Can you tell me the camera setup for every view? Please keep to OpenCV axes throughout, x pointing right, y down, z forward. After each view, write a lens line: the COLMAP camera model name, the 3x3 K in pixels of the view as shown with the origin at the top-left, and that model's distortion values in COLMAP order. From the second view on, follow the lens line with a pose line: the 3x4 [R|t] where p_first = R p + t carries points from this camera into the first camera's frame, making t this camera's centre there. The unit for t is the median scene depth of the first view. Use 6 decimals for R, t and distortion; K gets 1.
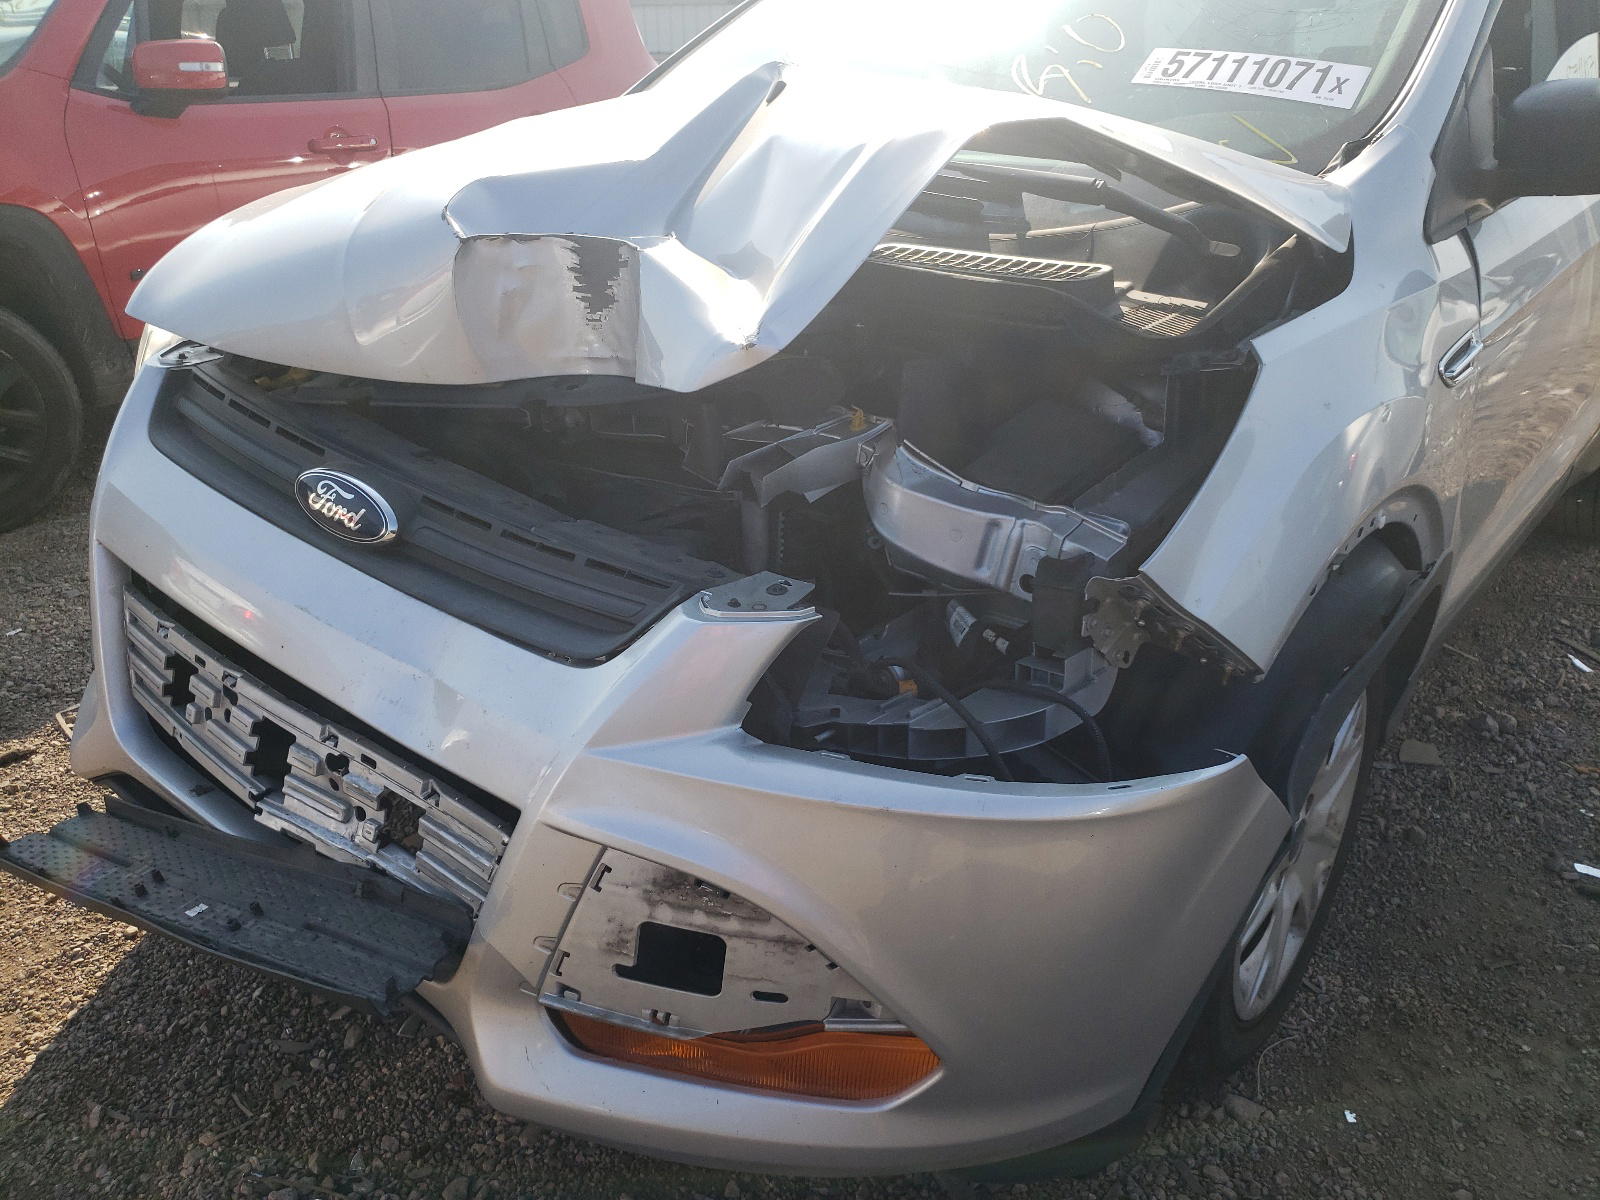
lens RADIAL K [[1226.7, 0, 856.2], [0, 1226.7, 595.0], [0, 0, 1]] dist [0.040138, -0.003544]
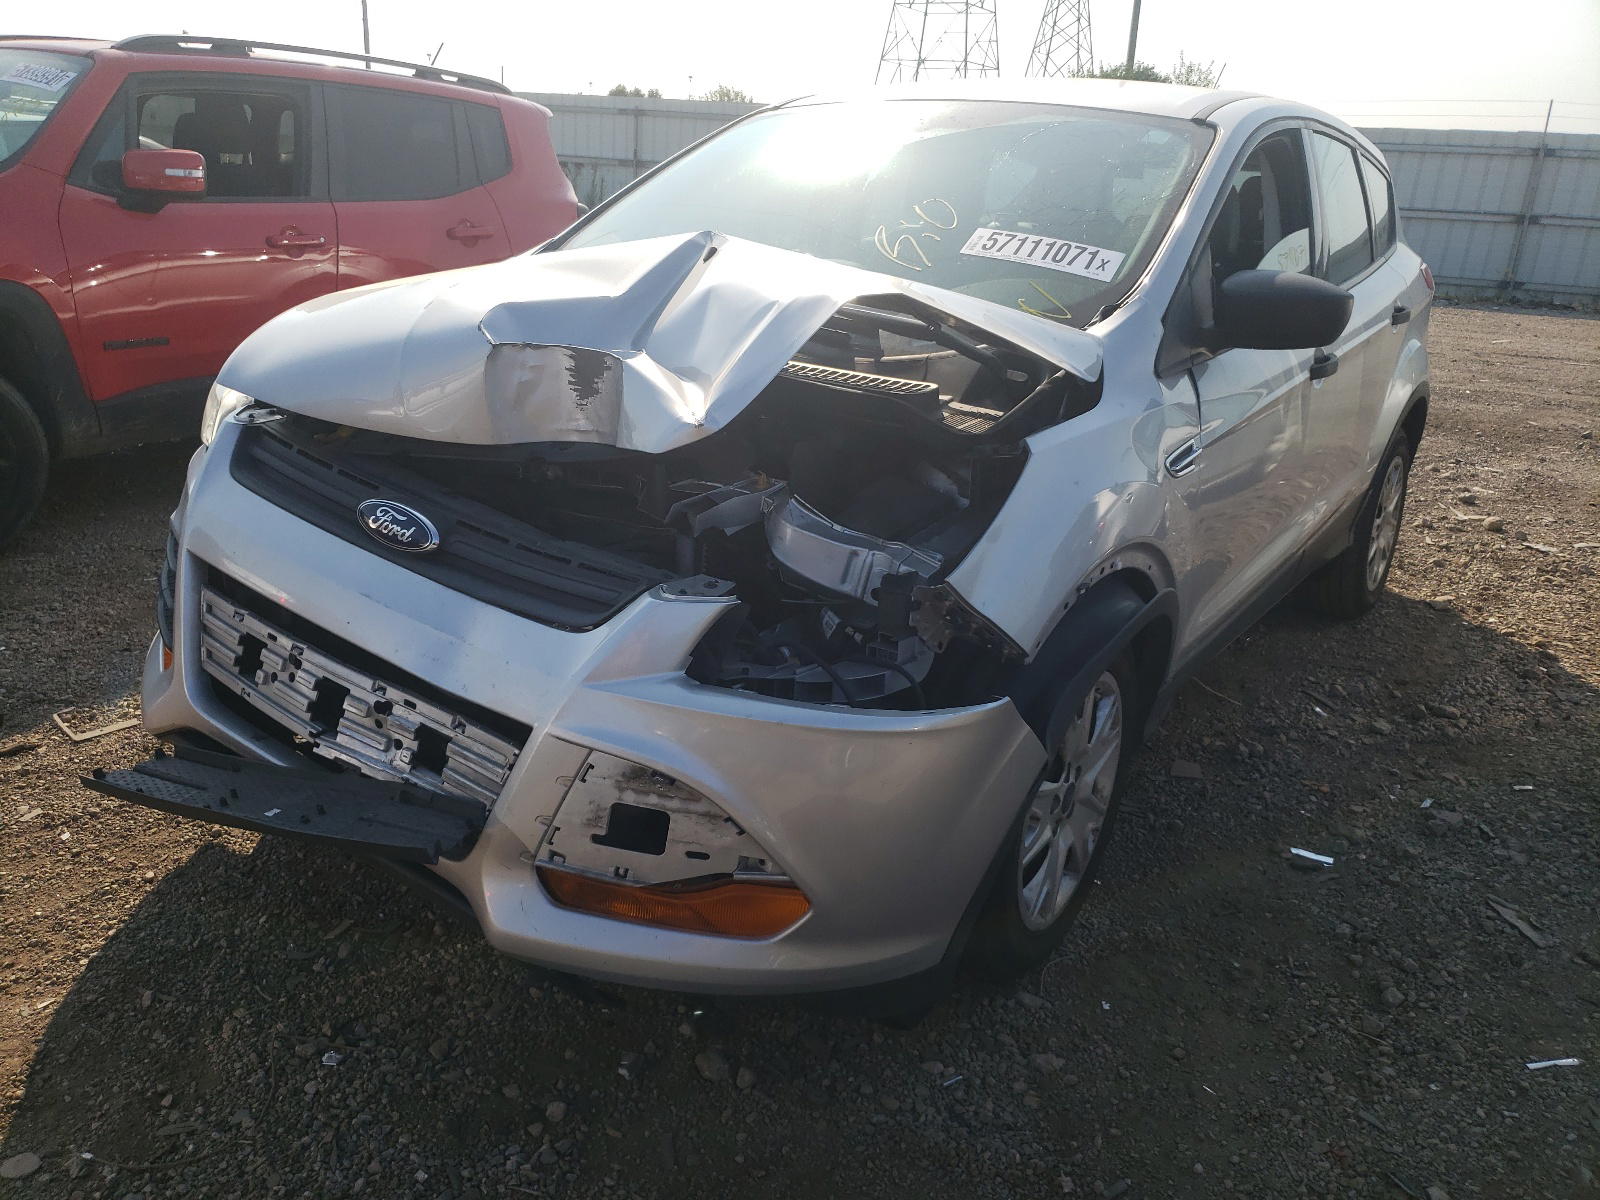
lens RADIAL K [[1219.5, 0, 863.2], [0, 1219.5, 600.4], [0, 0, 1]] dist [0.117789, -0.113746]
pose [[0.993403, 0.026729, 0.111518, -0.036859], [-0.018682, 0.997187, -0.072587, 0.099587], [-0.113145, 0.070025, 0.991108, -0.429870]]
